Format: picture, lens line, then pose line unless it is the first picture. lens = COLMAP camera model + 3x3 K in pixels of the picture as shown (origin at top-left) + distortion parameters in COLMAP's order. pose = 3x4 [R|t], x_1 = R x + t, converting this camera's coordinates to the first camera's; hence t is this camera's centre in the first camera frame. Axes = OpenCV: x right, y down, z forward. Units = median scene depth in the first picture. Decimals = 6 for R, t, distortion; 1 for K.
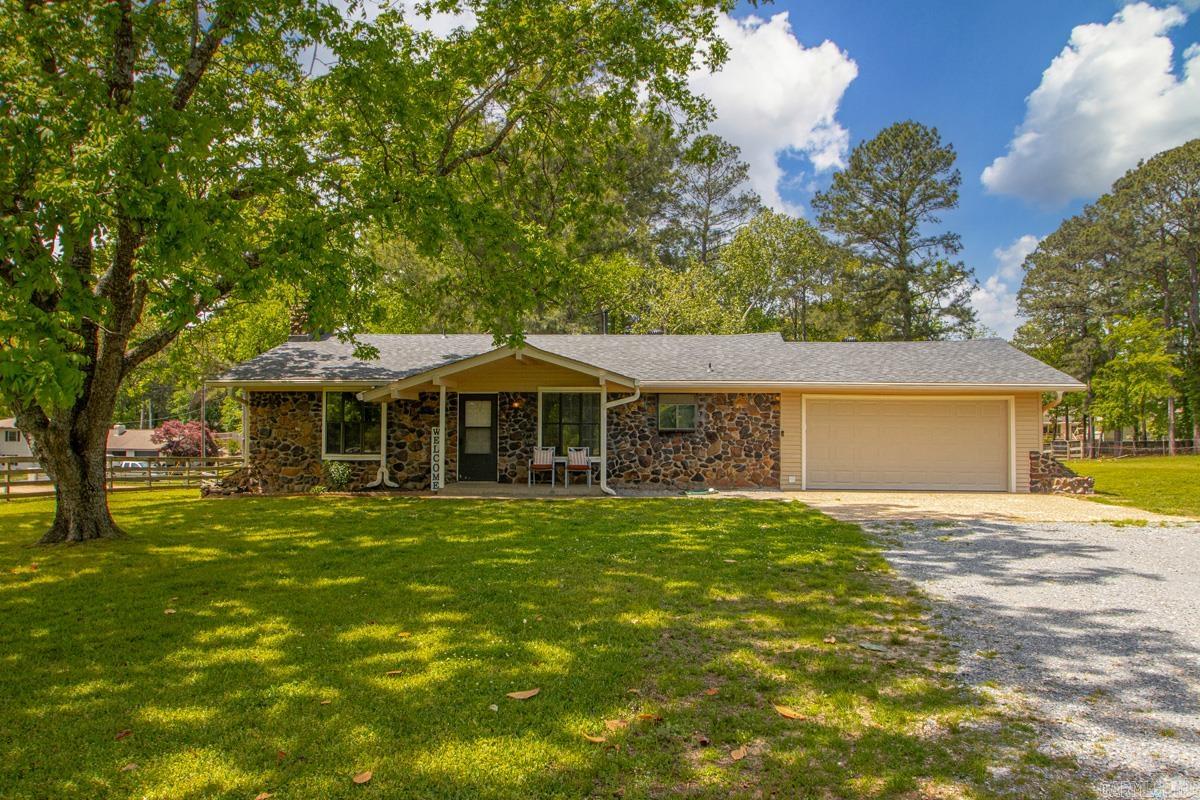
lens RADIAL K [[910.2, 0, 622.5], [0, 910.2, 413.7], [0, 0, 1]] dist [-0.025132, -0.005603]
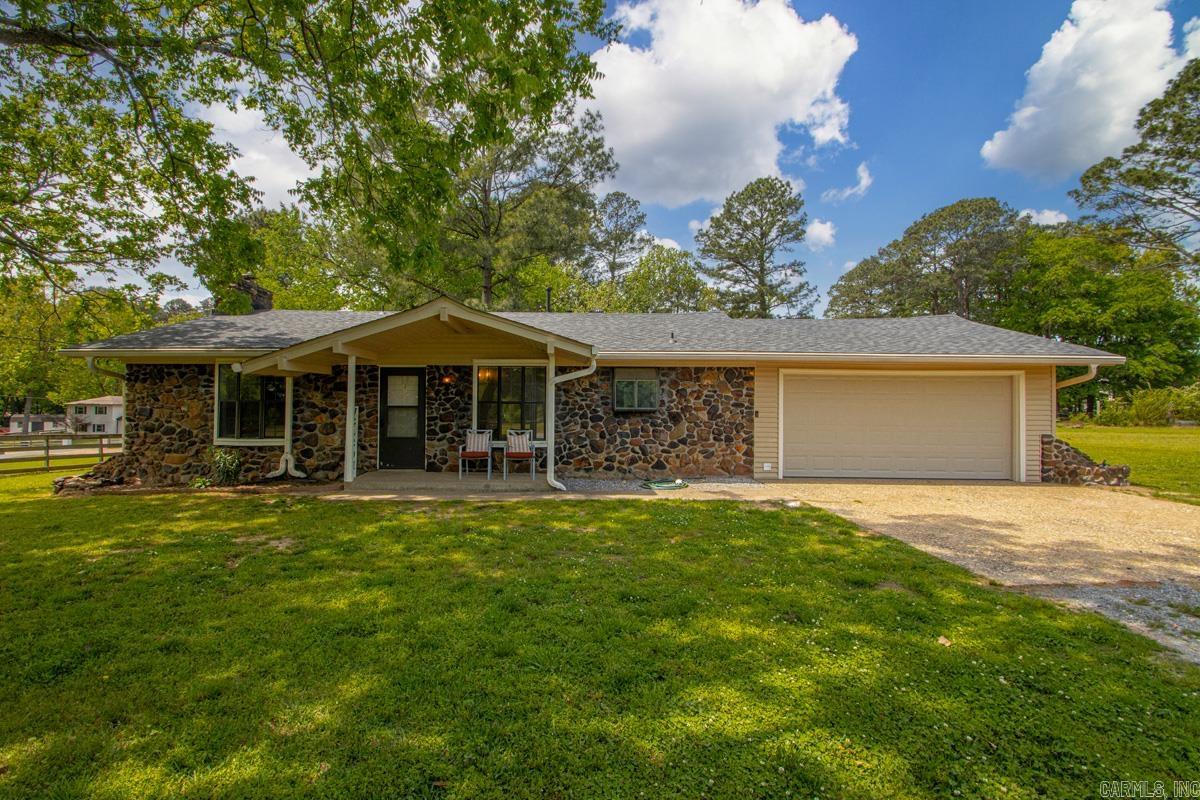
lens RADIAL K [[583.7, 0, 570.8], [0, 583.7, 405.3], [0, 0, 1]] dist [0.024064, -0.020170]
pose [[0.999466, 0.000371, 0.032673, -0.018624], [-0.000960, 0.999837, 0.018013, 0.003747], [-0.032661, -0.018035, 0.999304, 0.447220]]
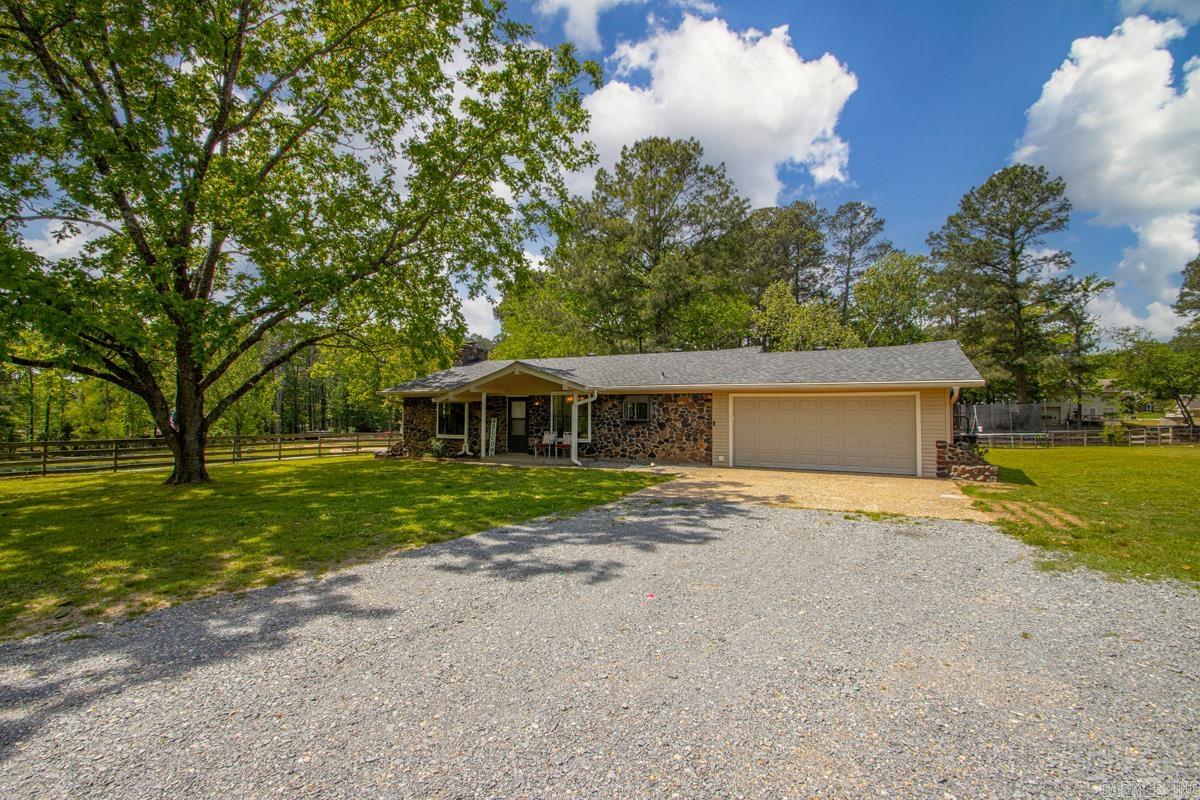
lens RADIAL K [[564.1, 0, 582.8], [0, 564.1, 402.5], [0, 0, 1]] dist [0.029429, -0.020090]
pose [[0.908701, -0.010282, -0.417320, 0.342515], [0.008856, 0.999946, -0.005354, -0.005691], [0.417353, 0.001169, 0.908744, 0.175566]]
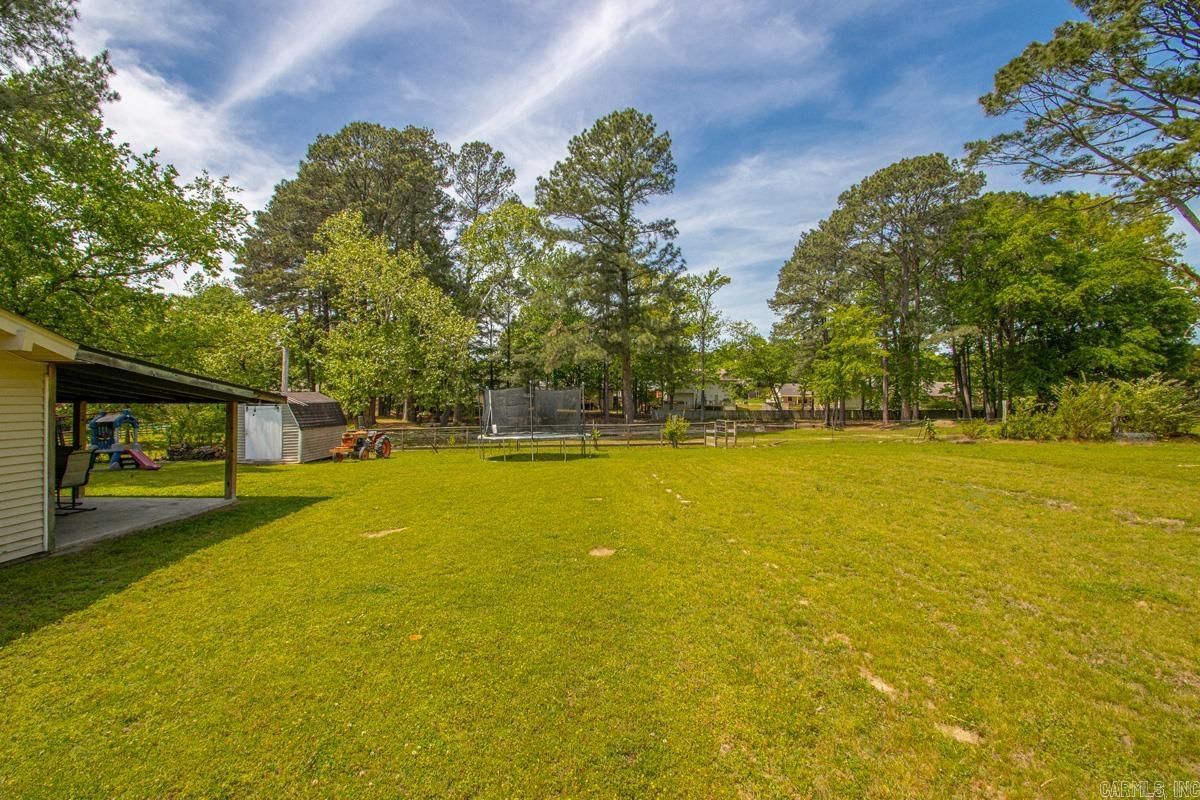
lens RADIAL K [[583.7, 0, 570.8], [0, 583.7, 405.3], [0, 0, 1]] dist [0.024064, -0.020170]
pose [[0.999478, 0.001917, 0.032251, 0.794351], [-0.002880, 0.999551, 0.029819, -0.002750], [-0.032179, -0.029896, 0.999035, 1.080595]]
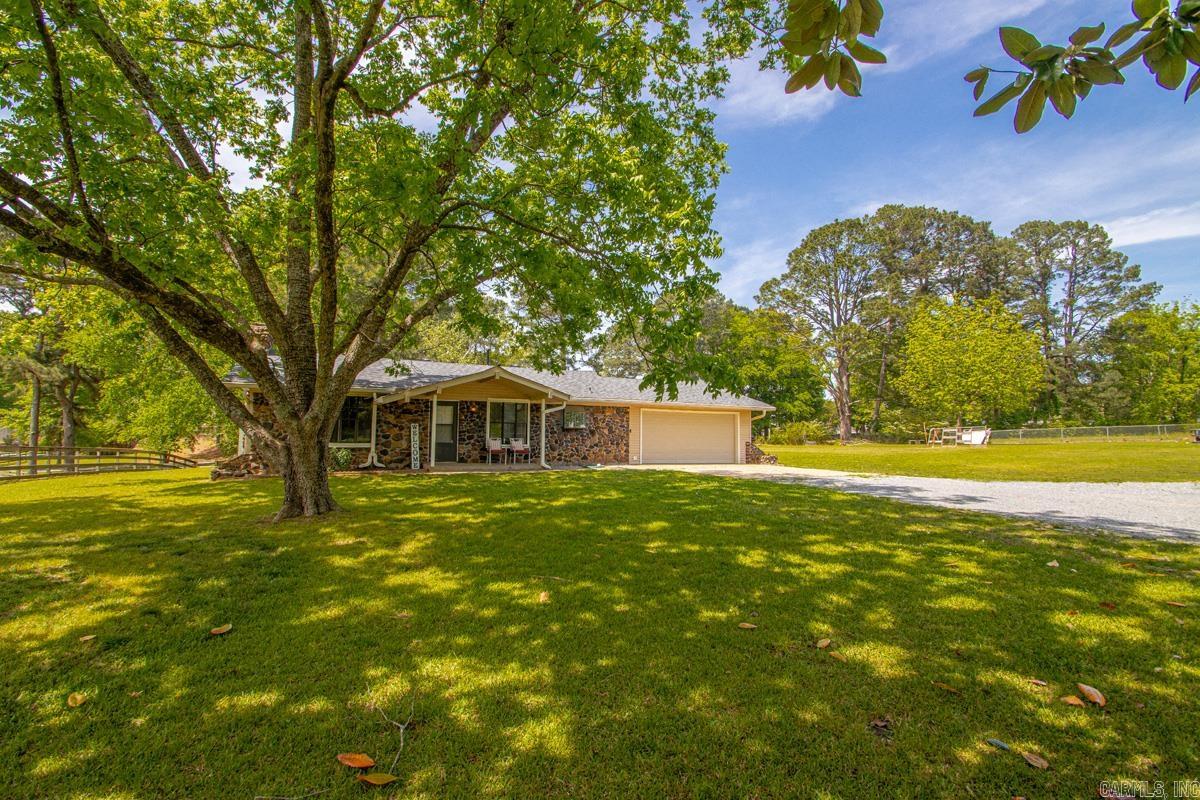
lens RADIAL K [[555.9, 0, 600.0], [0, 555.9, 400.0], [0, 0, 1]] dist [0.028077, 0.000060]
pose [[0.892737, 0.036134, 0.449127, -0.336815], [-0.019371, 0.998936, -0.041862, 0.008817], [-0.450162, 0.028672, 0.892486, 0.102299]]
